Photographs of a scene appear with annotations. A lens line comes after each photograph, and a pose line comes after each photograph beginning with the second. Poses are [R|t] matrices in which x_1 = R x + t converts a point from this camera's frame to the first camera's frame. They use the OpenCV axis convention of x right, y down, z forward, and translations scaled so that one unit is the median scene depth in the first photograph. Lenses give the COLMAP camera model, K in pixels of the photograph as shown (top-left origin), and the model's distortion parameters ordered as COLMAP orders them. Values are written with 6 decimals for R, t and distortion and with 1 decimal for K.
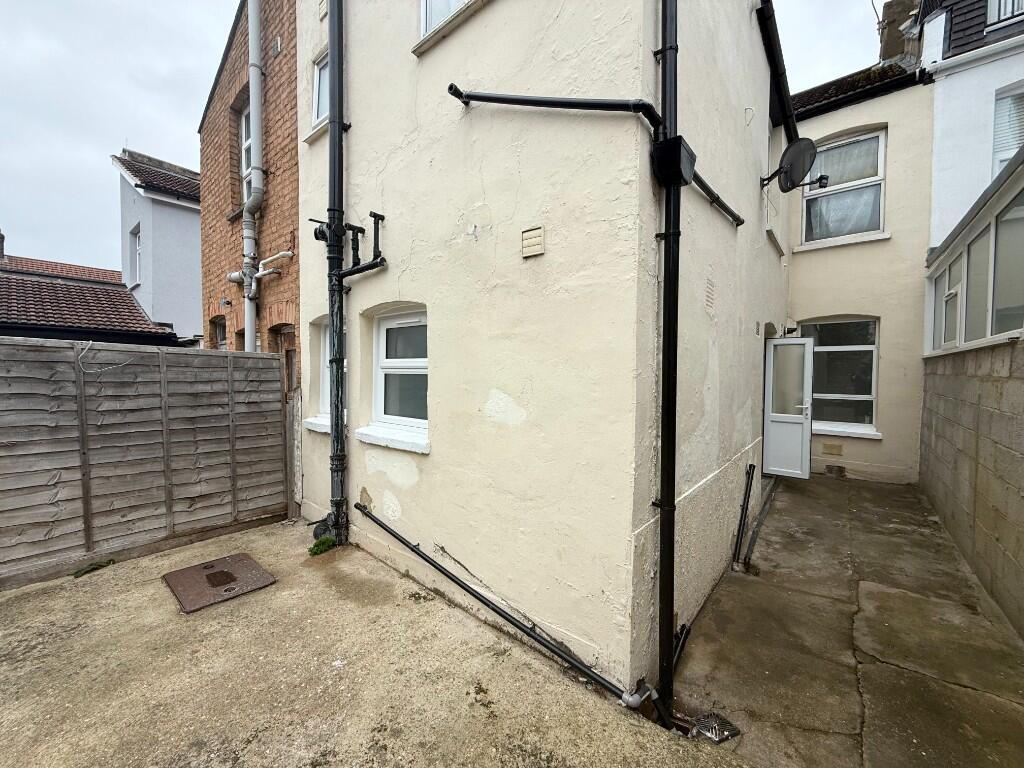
lens RADIAL K [[407.4, 0, 512.0], [0, 407.4, 384.0], [0, 0, 1]] dist [-0.000277, -0.000058]
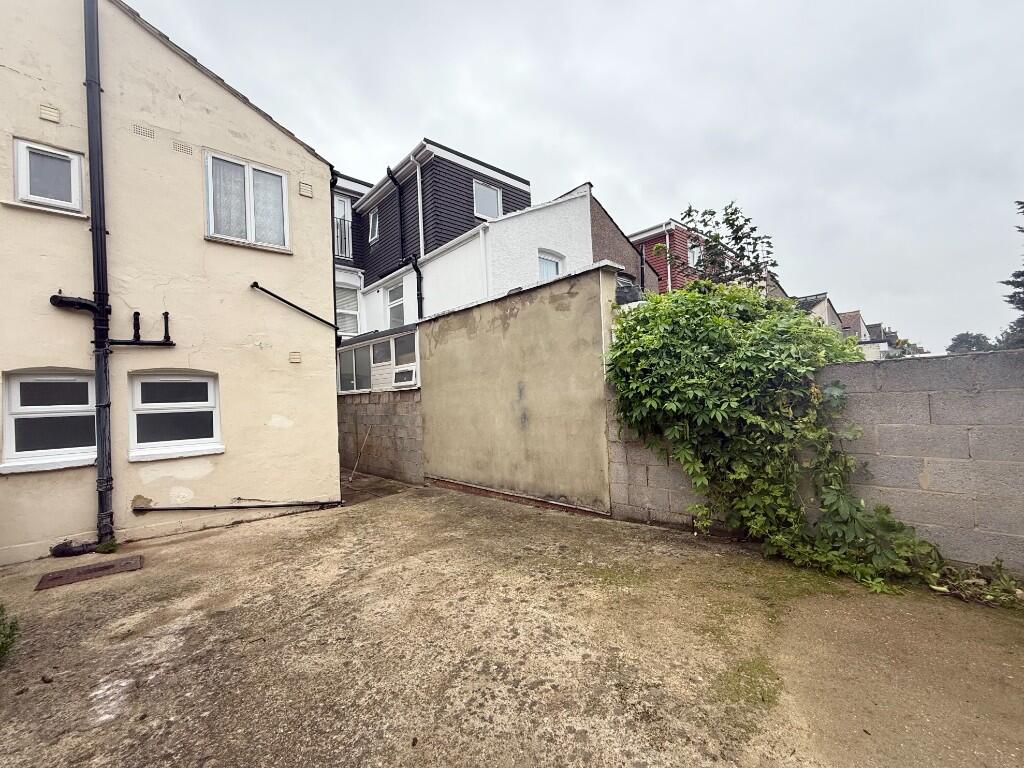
lens RADIAL K [[413.9, 0, 502.9], [0, 413.9, 396.7], [0, 0, 1]] dist [0.001615, 0.000027]
pose [[0.152780, -0.011510, 0.988193, -1.570582], [0.070545, 0.997508, 0.000712, 0.003067], [-0.985739, 0.069603, 0.153211, -0.477268]]
